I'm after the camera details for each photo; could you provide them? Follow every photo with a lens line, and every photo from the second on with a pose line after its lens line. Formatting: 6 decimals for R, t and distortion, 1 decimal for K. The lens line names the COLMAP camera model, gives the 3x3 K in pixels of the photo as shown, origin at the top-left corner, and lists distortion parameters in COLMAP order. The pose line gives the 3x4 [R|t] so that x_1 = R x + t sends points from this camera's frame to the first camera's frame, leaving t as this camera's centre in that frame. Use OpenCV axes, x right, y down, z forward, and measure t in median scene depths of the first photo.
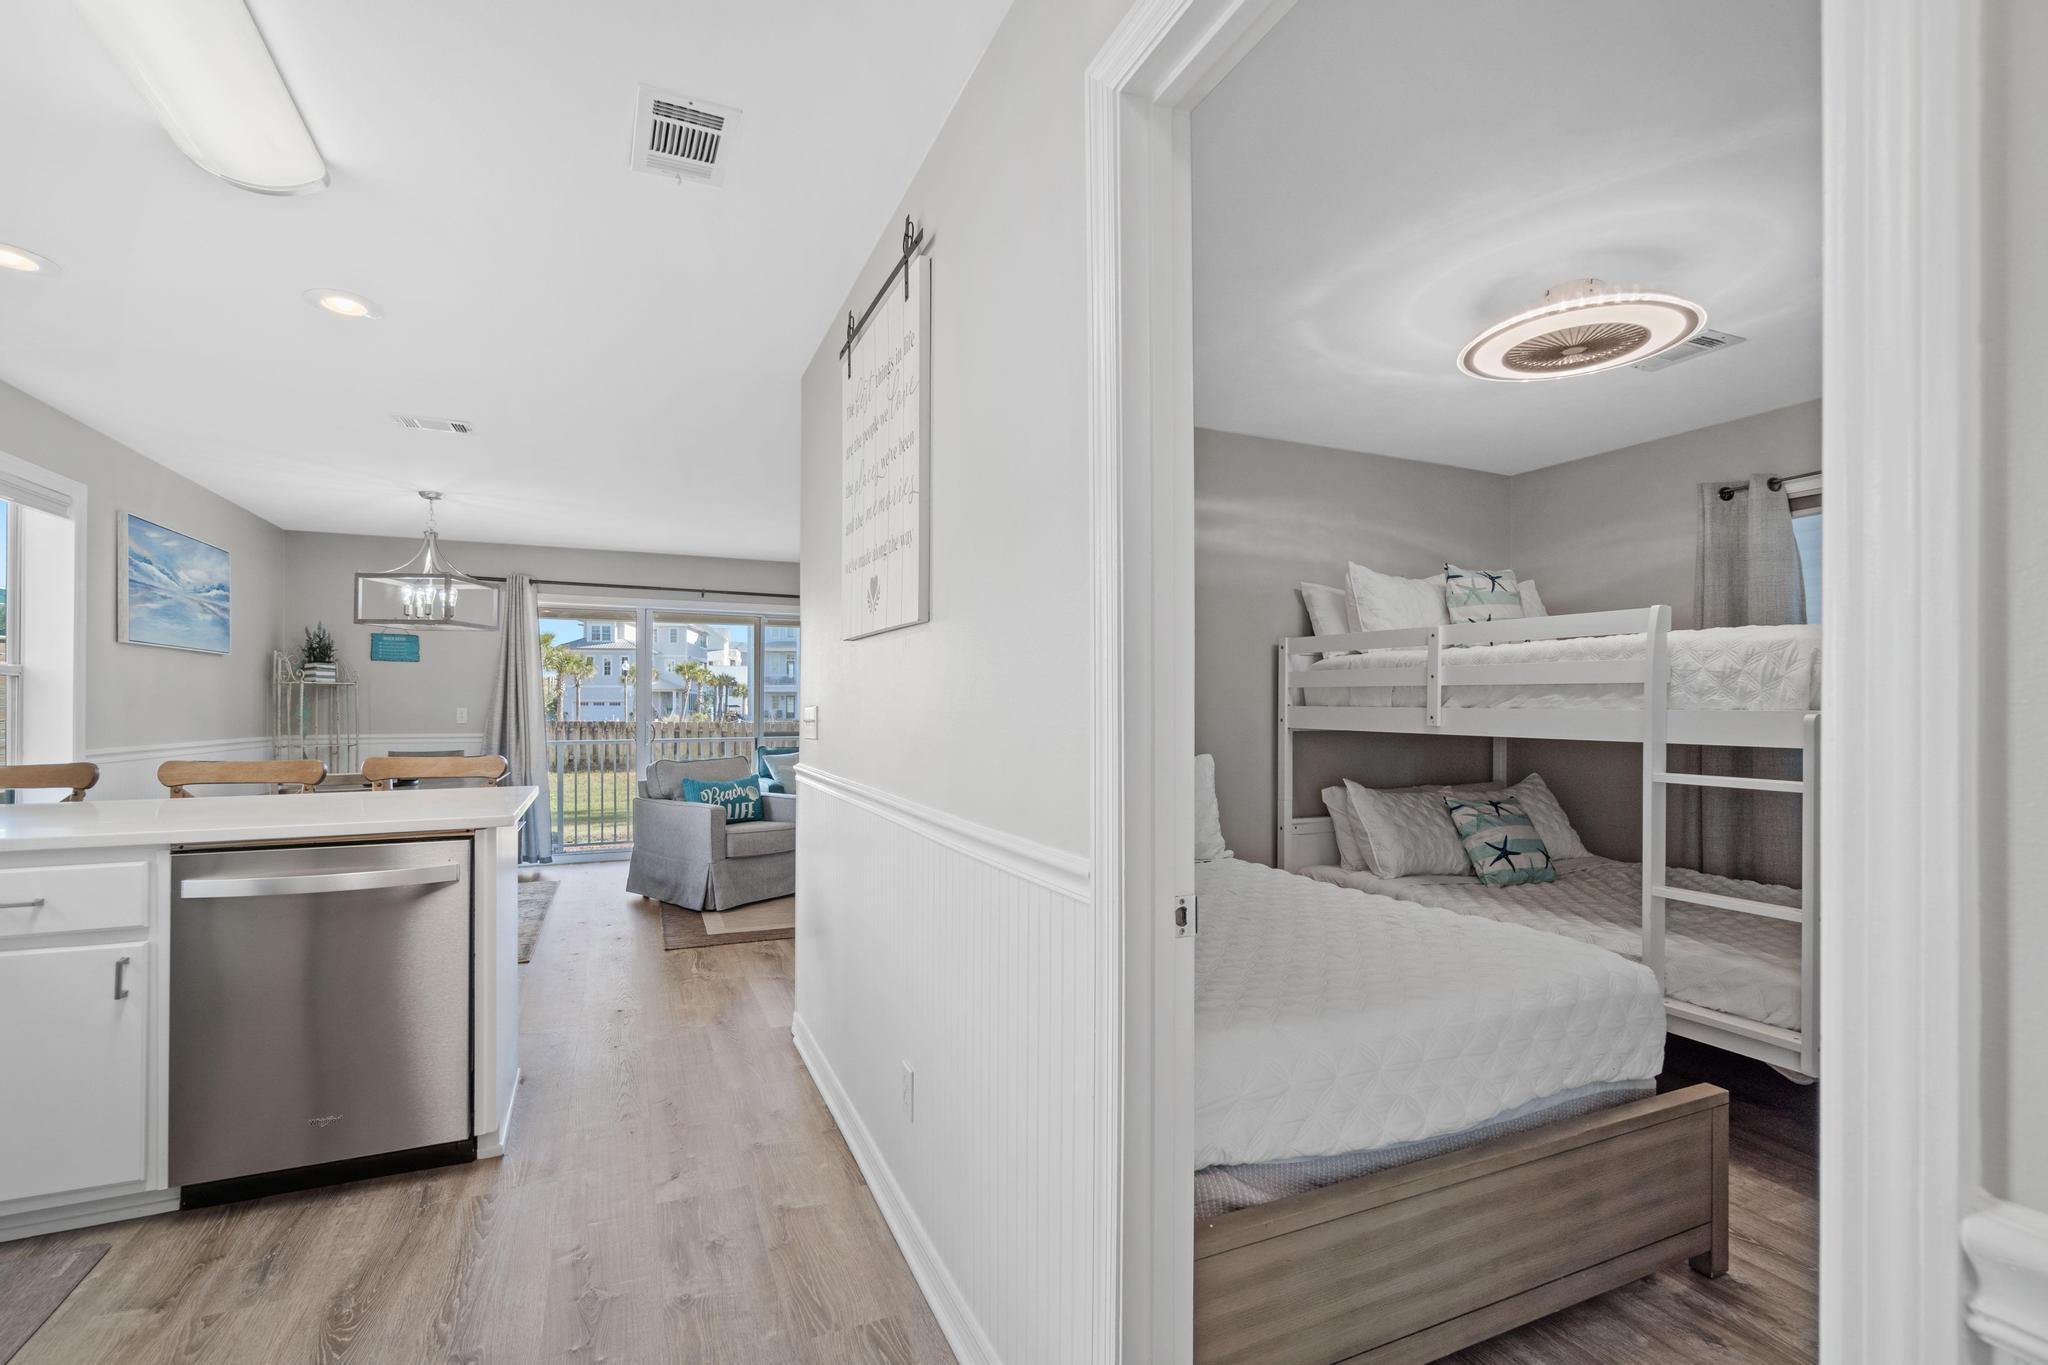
lens RADIAL K [[895.8, 0, 1011.4], [0, 895.8, 699.0], [0, 0, 1]] dist [-0.003792, 0.001872]
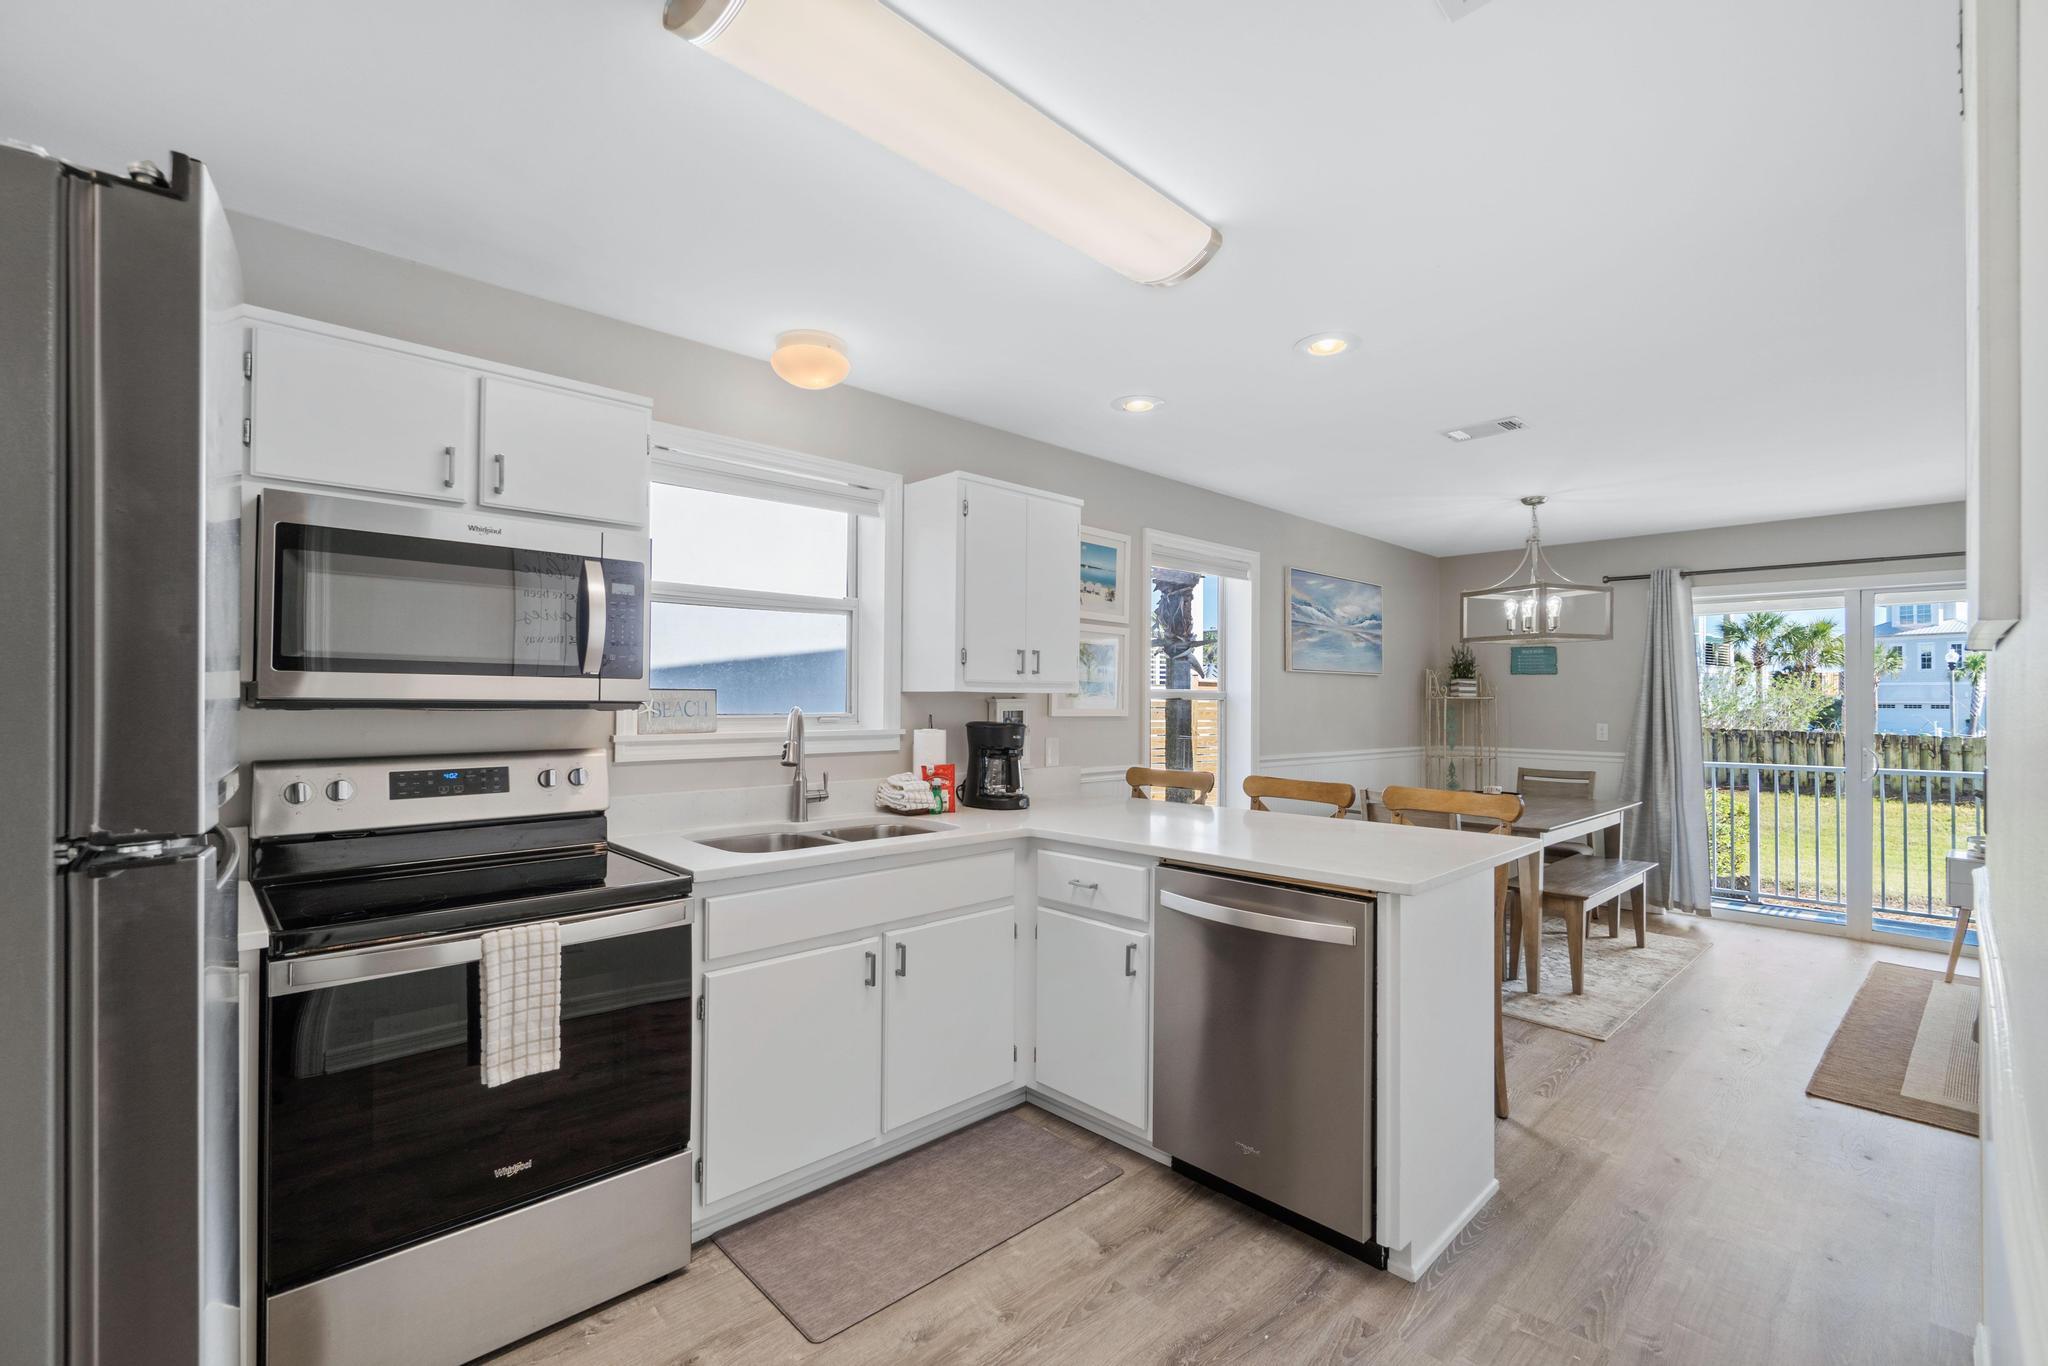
lens RADIAL K [[895.8, 0, 1014.0], [0, 895.8, 688.6], [0, 0, 1]] dist [-0.003792, 0.001872]
pose [[0.338657, -0.010502, -0.940851, 0.052322], [-0.000327, 0.999936, -0.011280, -0.021000], [0.940910, 0.004127, 0.338632, 0.180322]]
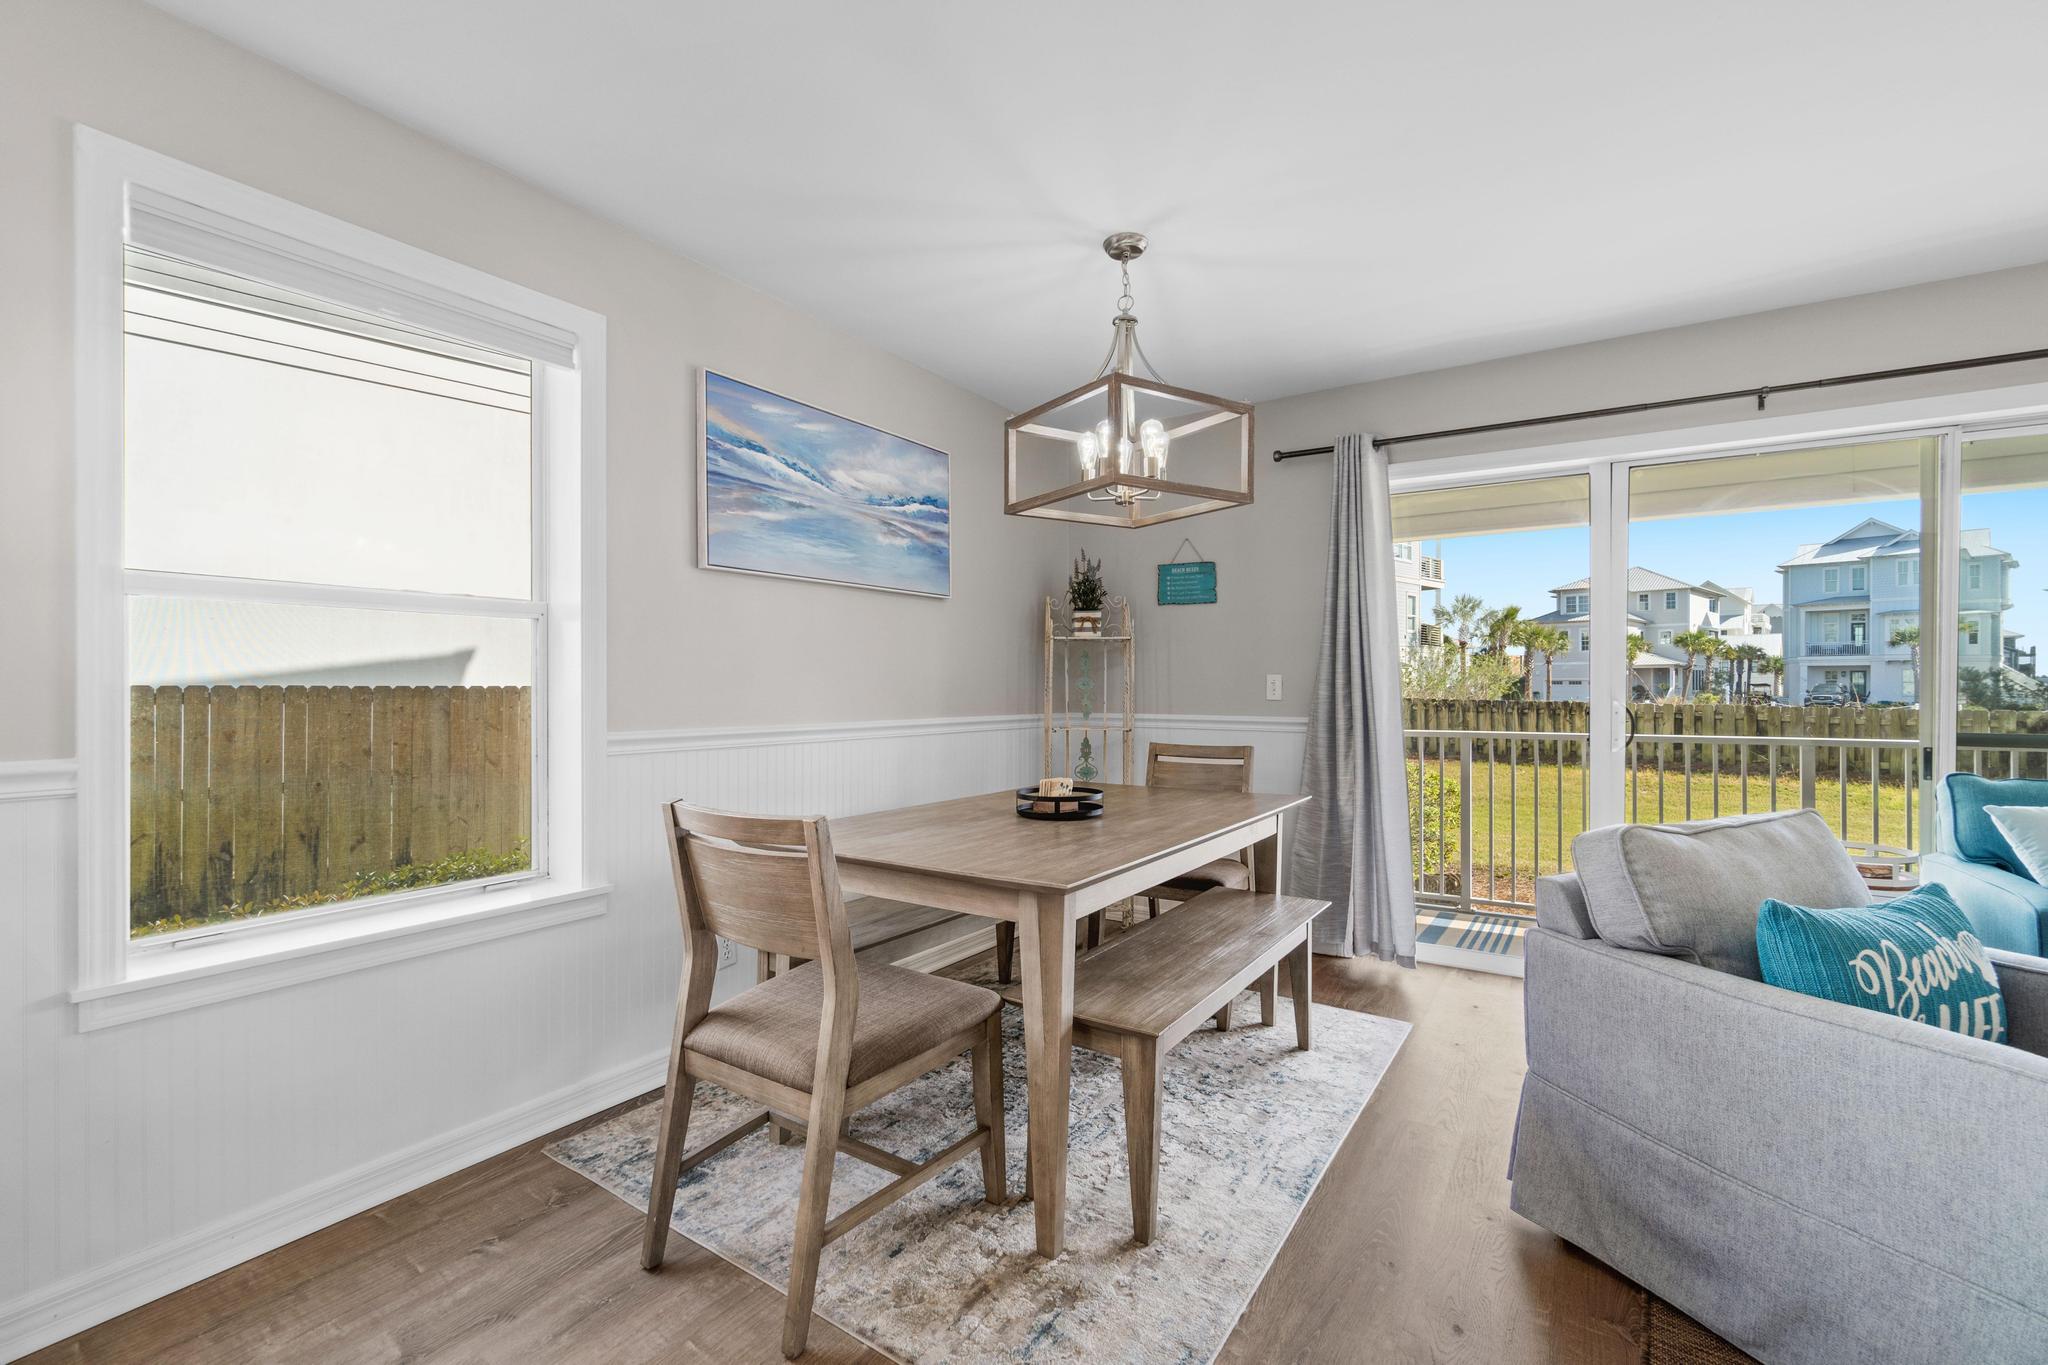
lens RADIAL K [[895.8, 0, 1018.9], [0, 895.8, 675.0], [0, 0, 1]] dist [-0.003792, 0.001872]
pose [[0.547873, -0.002184, -0.836559, -0.275076], [0.000444, 0.999997, -0.002320, 0.013891], [0.836562, 0.000900, 0.547872, 0.718619]]
